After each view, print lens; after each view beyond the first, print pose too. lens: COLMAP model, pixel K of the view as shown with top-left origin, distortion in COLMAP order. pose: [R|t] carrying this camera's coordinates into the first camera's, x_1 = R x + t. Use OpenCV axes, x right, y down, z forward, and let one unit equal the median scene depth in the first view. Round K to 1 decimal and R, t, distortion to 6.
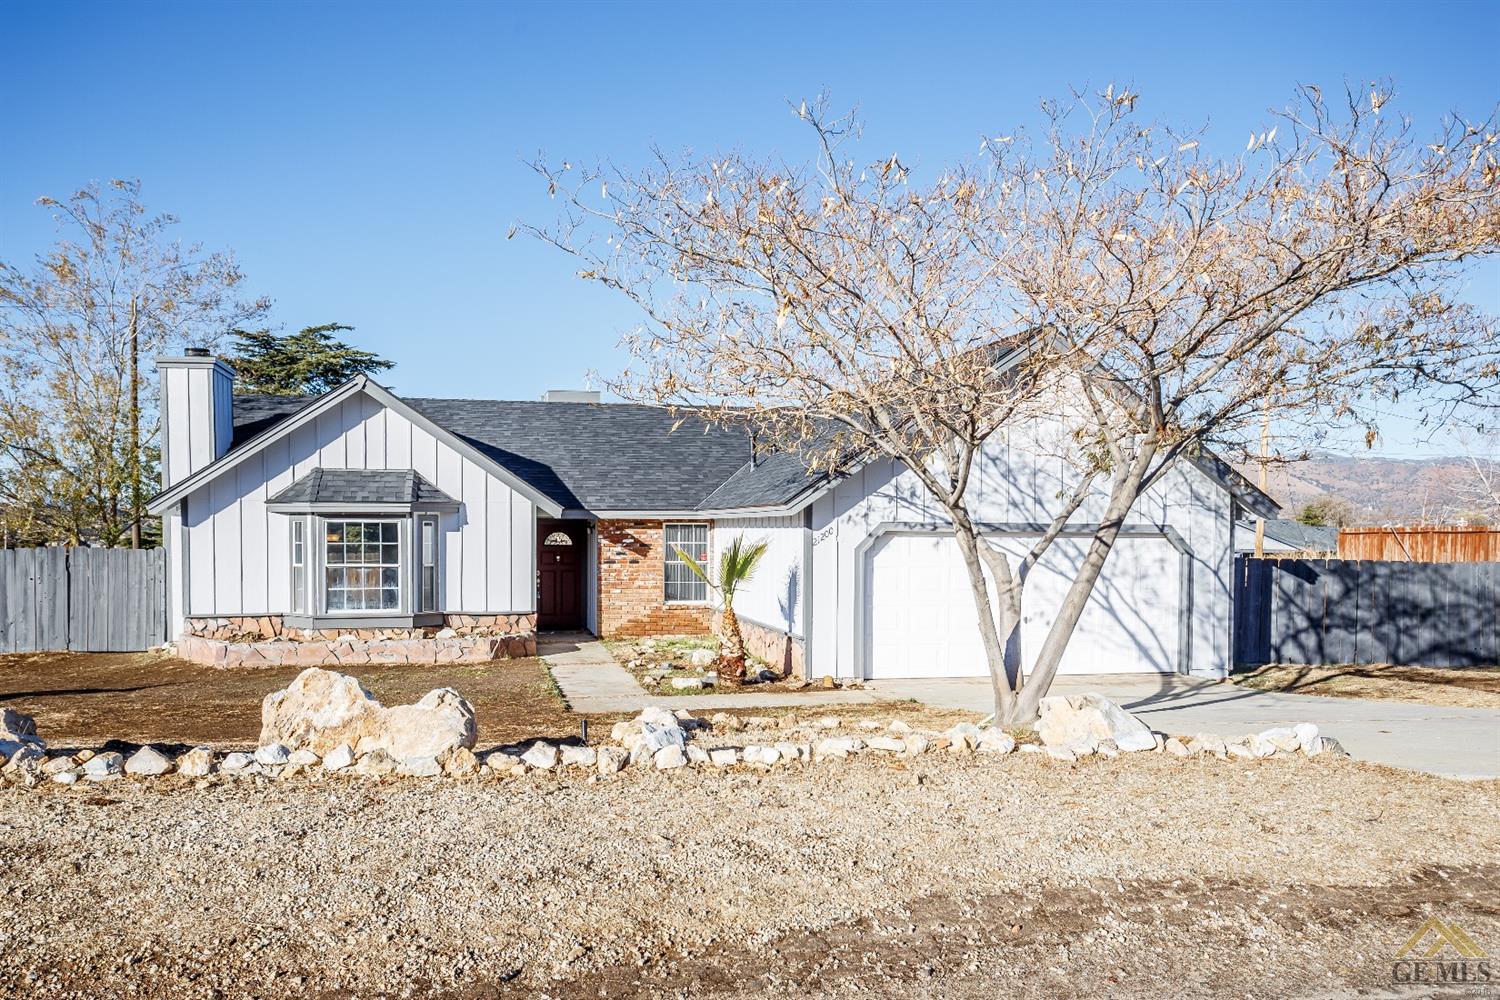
lens RADIAL K [[1082.5, 0, 751.3], [0, 1082.5, 583.7], [0, 0, 1]] dist [0.003691, -0.000795]
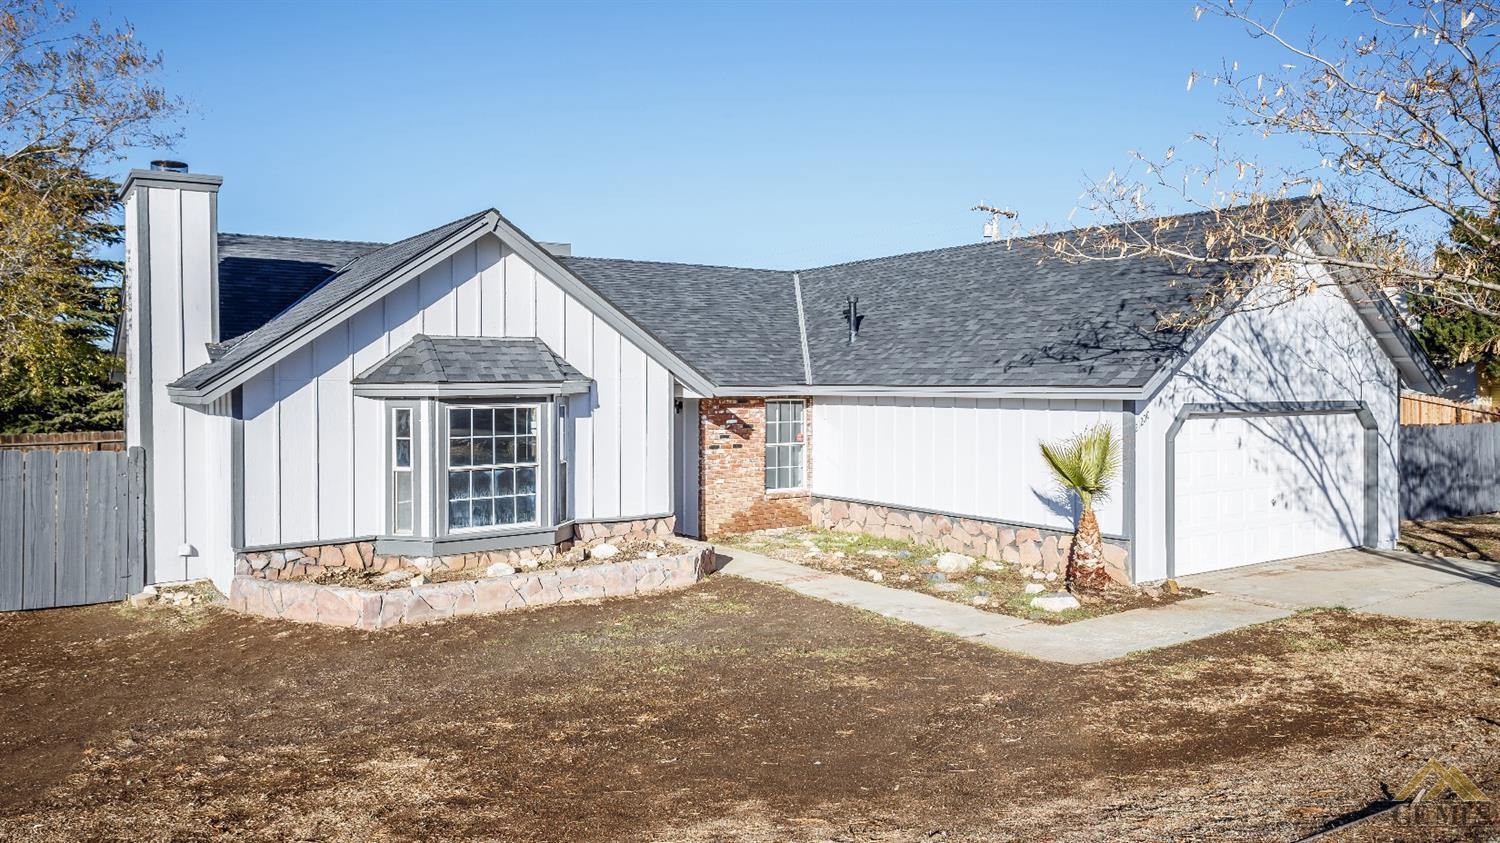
lens RADIAL K [[1021.4, 0, 750.0], [0, 1021.4, 421.5], [0, 0, 1]] dist [0.006950, 0.001556]
pose [[0.936366, -0.019758, 0.350468, -0.438200], [0.024469, 0.999660, -0.009019, -0.036925], [-0.350171, 0.017021, 0.936531, 0.277958]]
